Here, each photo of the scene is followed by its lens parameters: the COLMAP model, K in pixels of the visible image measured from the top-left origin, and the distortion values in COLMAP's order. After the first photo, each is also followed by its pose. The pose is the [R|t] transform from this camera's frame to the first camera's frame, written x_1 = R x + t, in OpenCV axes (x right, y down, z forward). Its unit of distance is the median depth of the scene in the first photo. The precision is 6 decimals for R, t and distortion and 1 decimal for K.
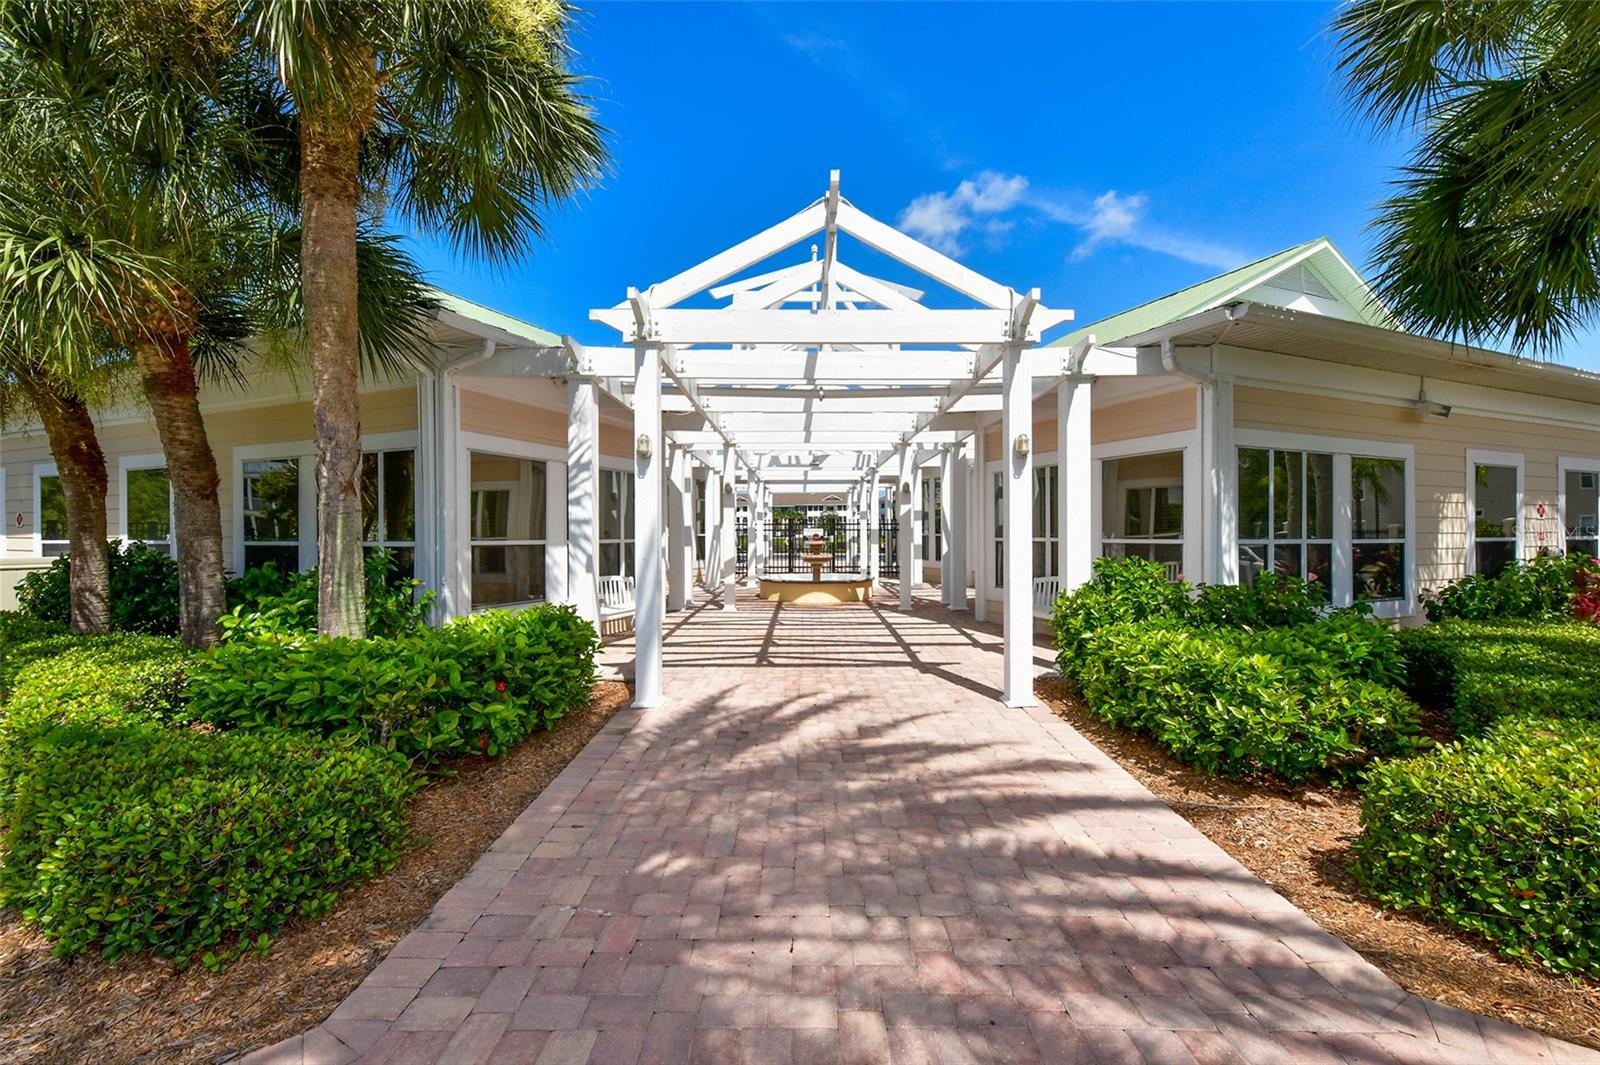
lens RADIAL K [[634.3, 0, 801.7], [0, 634.3, 530.0], [0, 0, 1]] dist [0.000364, 0.000039]
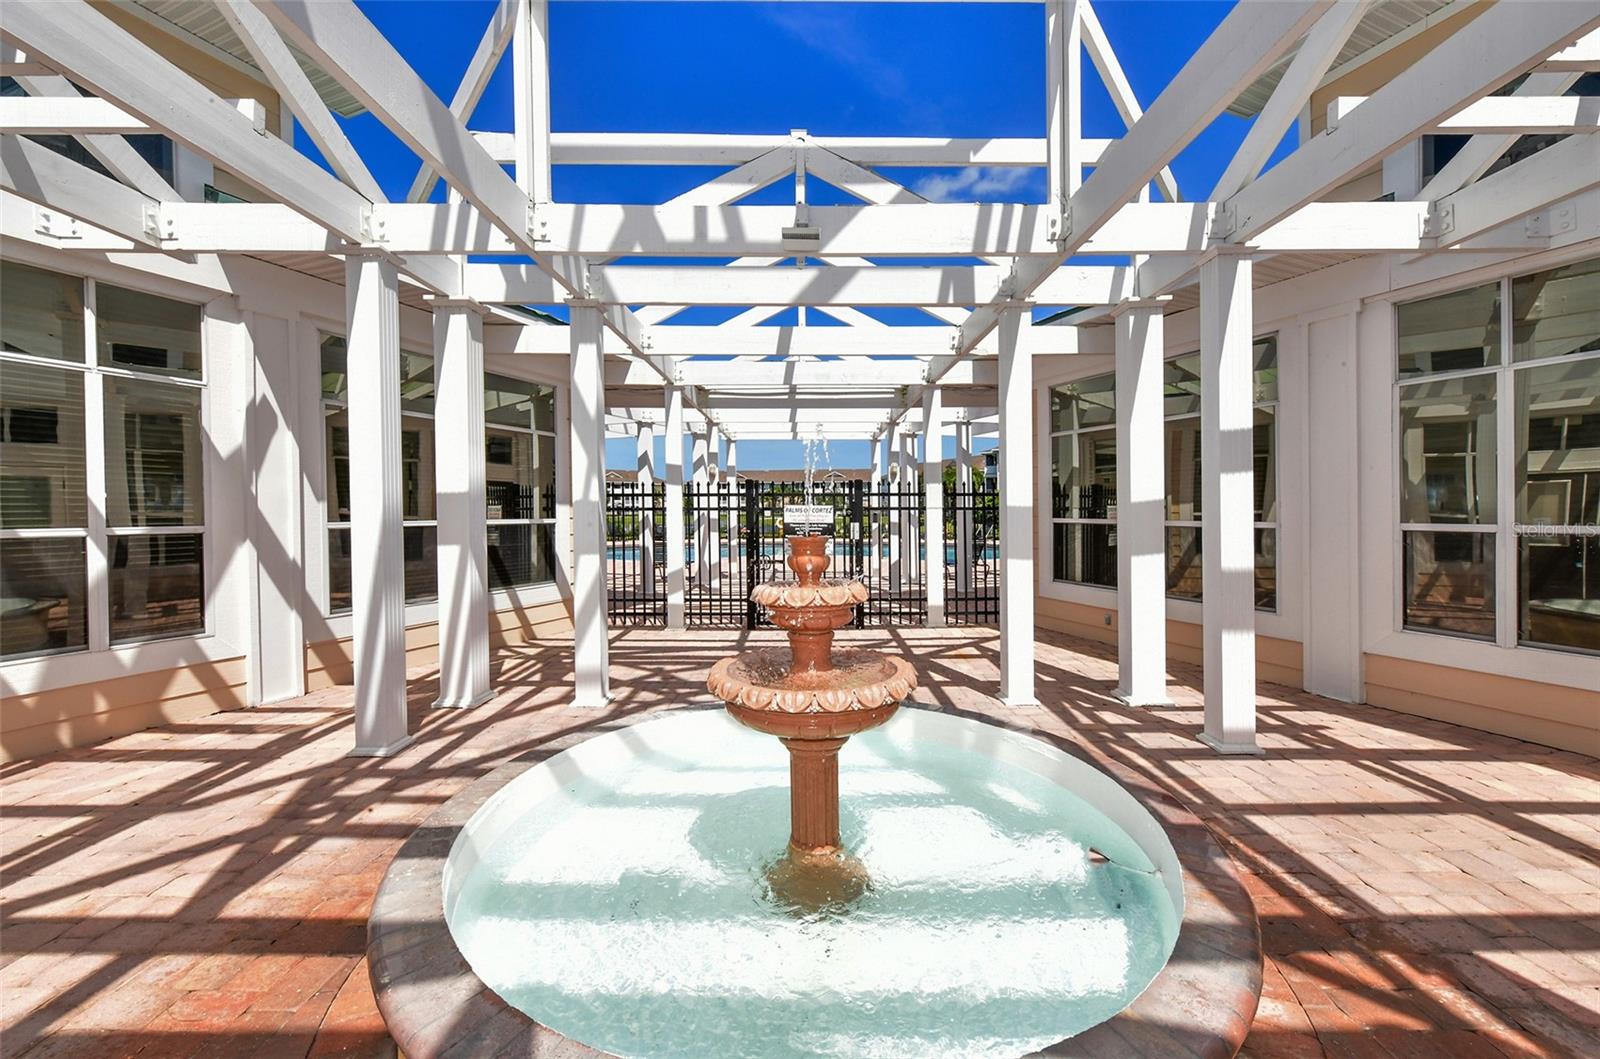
lens RADIAL K [[634.3, 0, 801.7], [0, 634.3, 527.0], [0, 0, 1]] dist [0.000364, 0.000039]
pose [[0.999508, -0.001374, 0.031331, -0.001290], [0.000473, 0.999587, 0.028724, 0.002404], [-0.031357, -0.028695, 0.999096, 0.392642]]
